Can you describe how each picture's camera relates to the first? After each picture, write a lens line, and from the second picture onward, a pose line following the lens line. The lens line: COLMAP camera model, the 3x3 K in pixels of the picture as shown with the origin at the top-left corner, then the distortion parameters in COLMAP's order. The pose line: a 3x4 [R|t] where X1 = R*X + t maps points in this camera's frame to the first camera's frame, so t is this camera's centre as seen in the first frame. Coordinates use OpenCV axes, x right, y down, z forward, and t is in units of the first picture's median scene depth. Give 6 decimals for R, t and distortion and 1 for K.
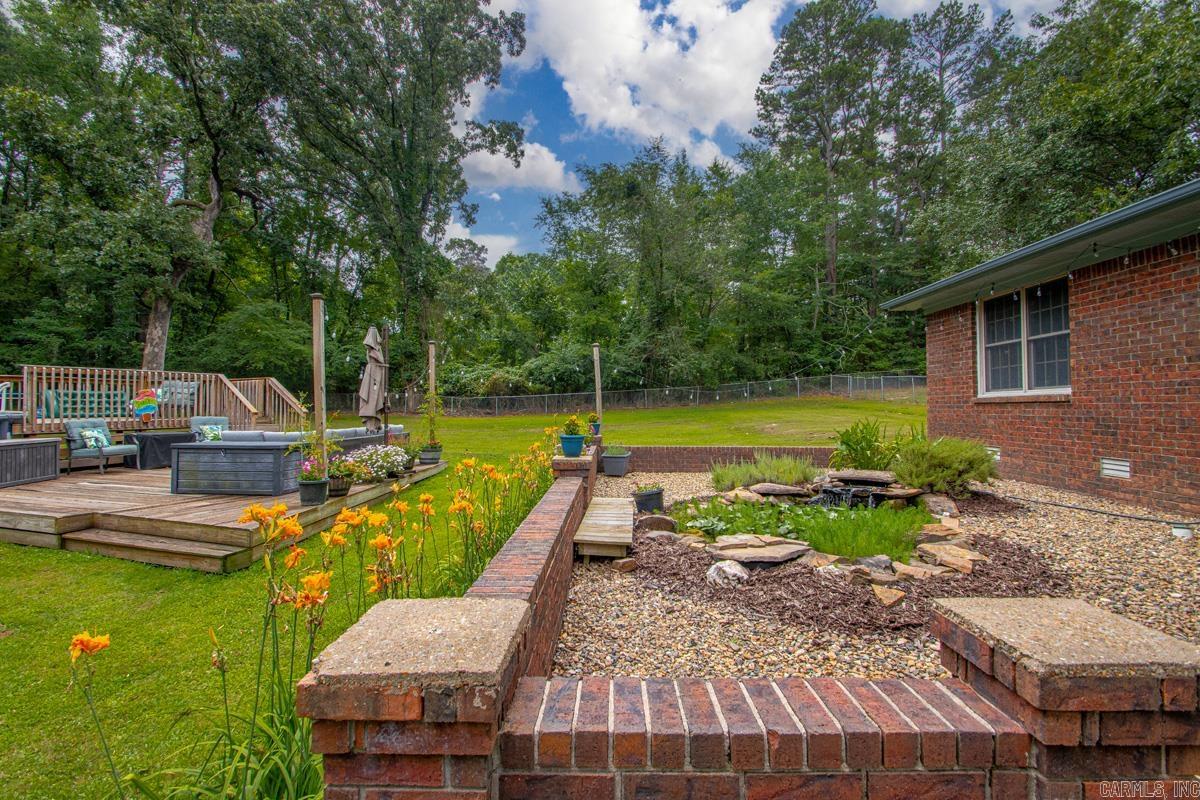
lens RADIAL K [[557.8, 0, 596.9], [0, 557.8, 388.4], [0, 0, 1]] dist [0.014403, -0.016817]
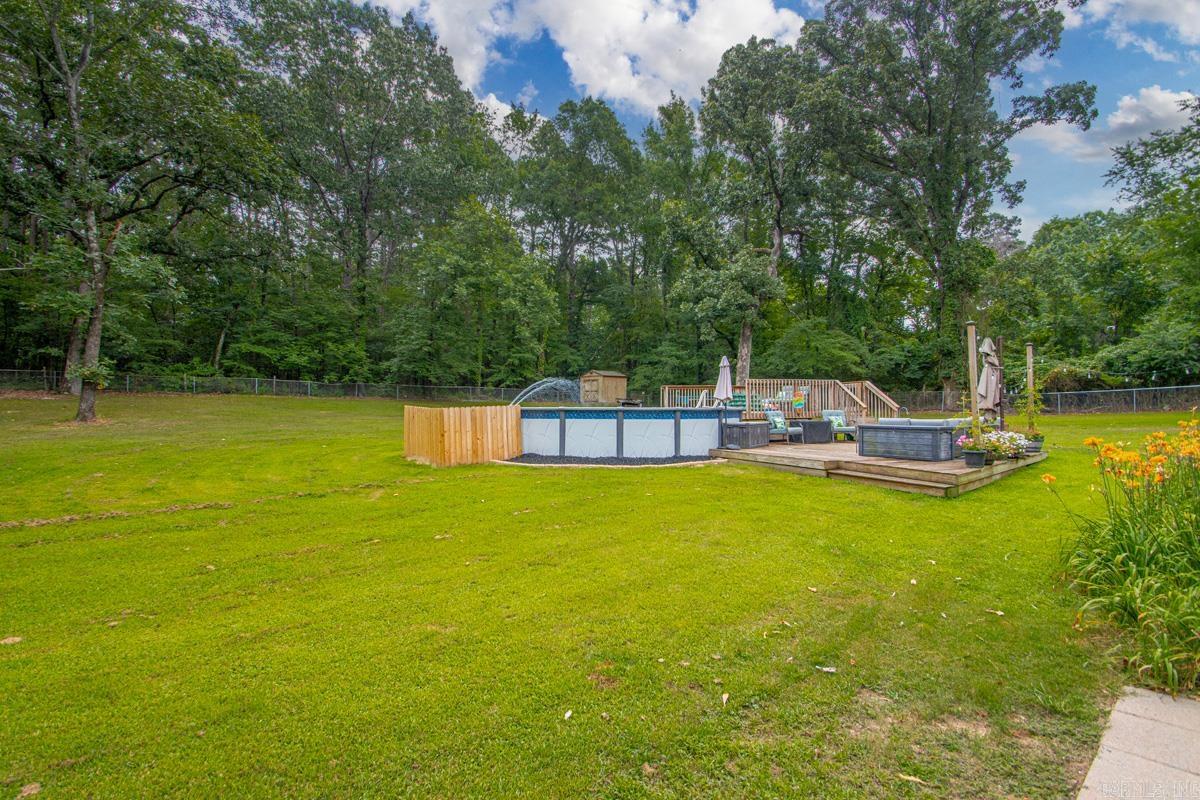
lens RADIAL K [[547.2, 0, 587.8], [0, 547.2, 401.8], [0, 0, 1]] dist [0.001844, -0.014311]
pose [[0.655434, -0.008819, -0.755201, -0.018622], [0.027587, 0.999544, 0.012270, -0.001754], [0.754749, -0.028876, 0.655378, -0.136530]]
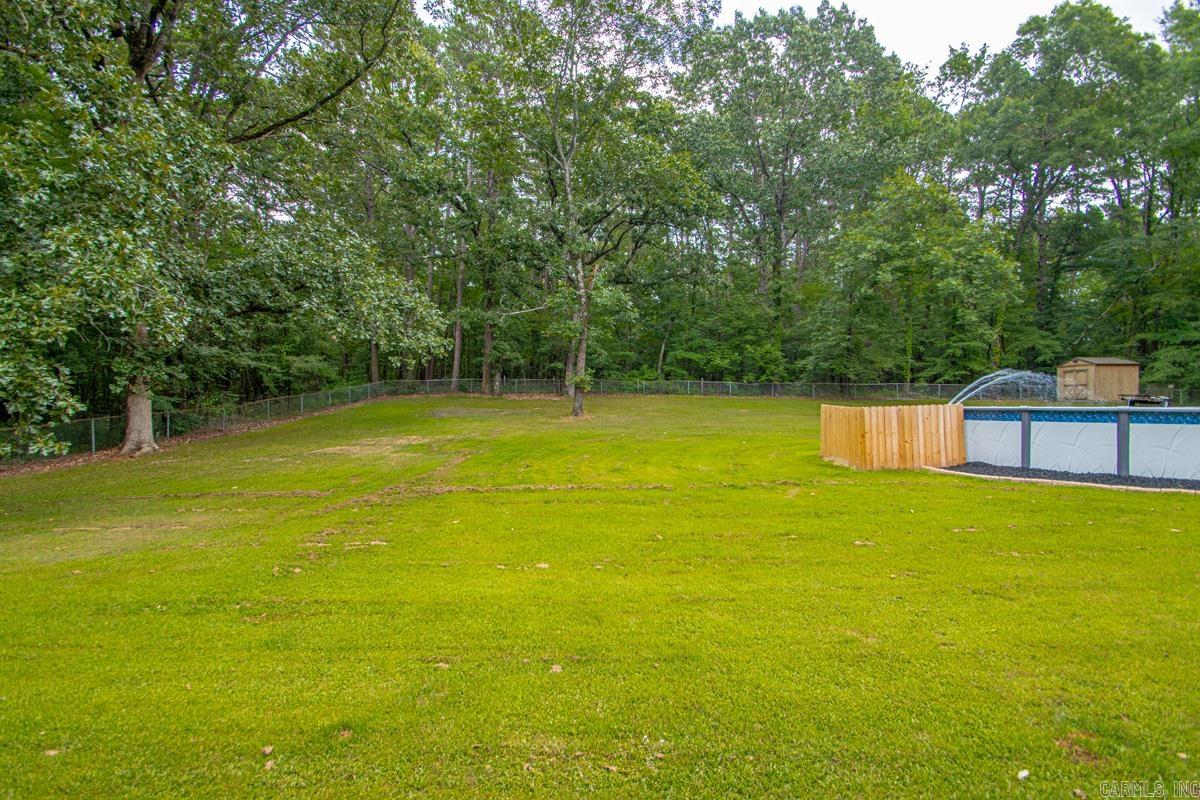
lens RADIAL K [[552.1, 0, 600.0], [0, 552.1, 400.0], [0, 0, 1]] dist [0.038444, -0.026373]
pose [[0.012668, -0.011415, -0.999855, -0.009970], [0.033400, 0.999382, -0.010986, -0.002016], [0.999362, -0.033256, 0.013041, -0.140070]]
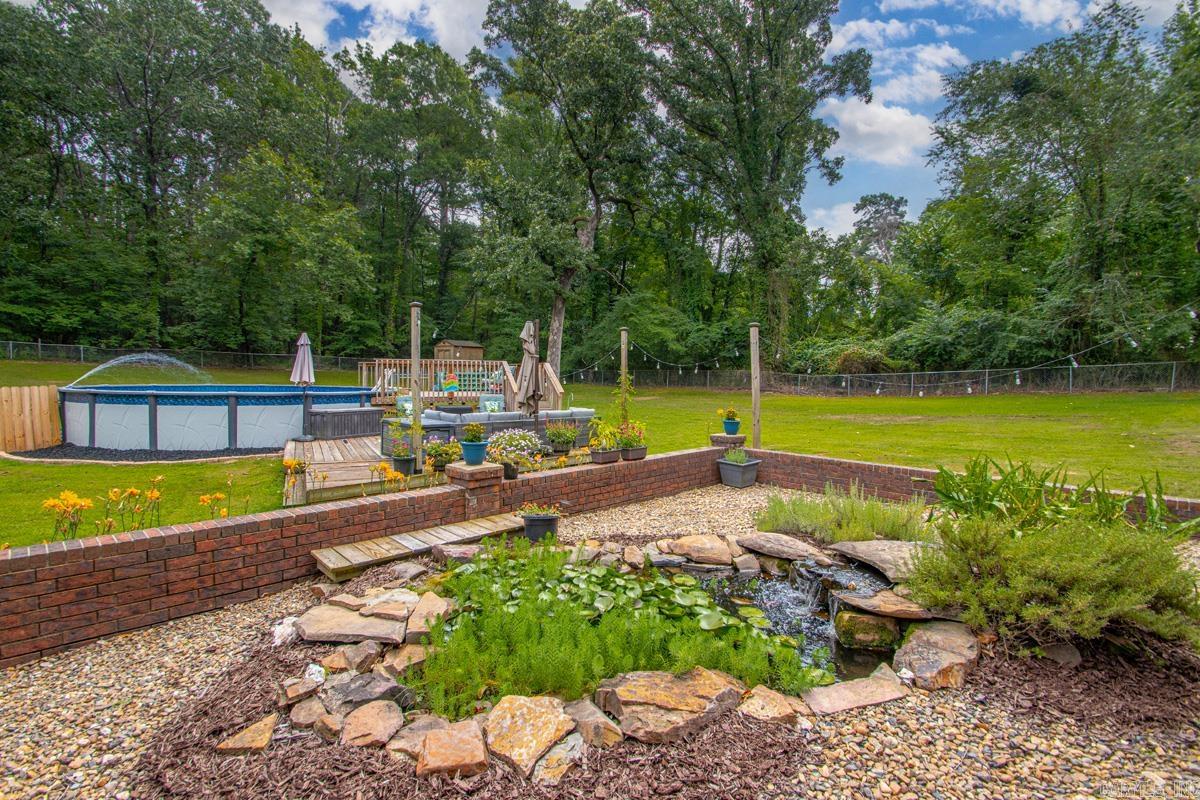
lens RADIAL K [[547.2, 0, 587.8], [0, 547.2, 401.8], [0, 0, 1]] dist [0.001844, -0.014311]
pose [[0.725703, 0.044388, -0.686574, 0.120745], [0.007540, 0.997344, 0.072450, -0.008176], [0.687966, -0.057754, 0.723441, 0.082072]]
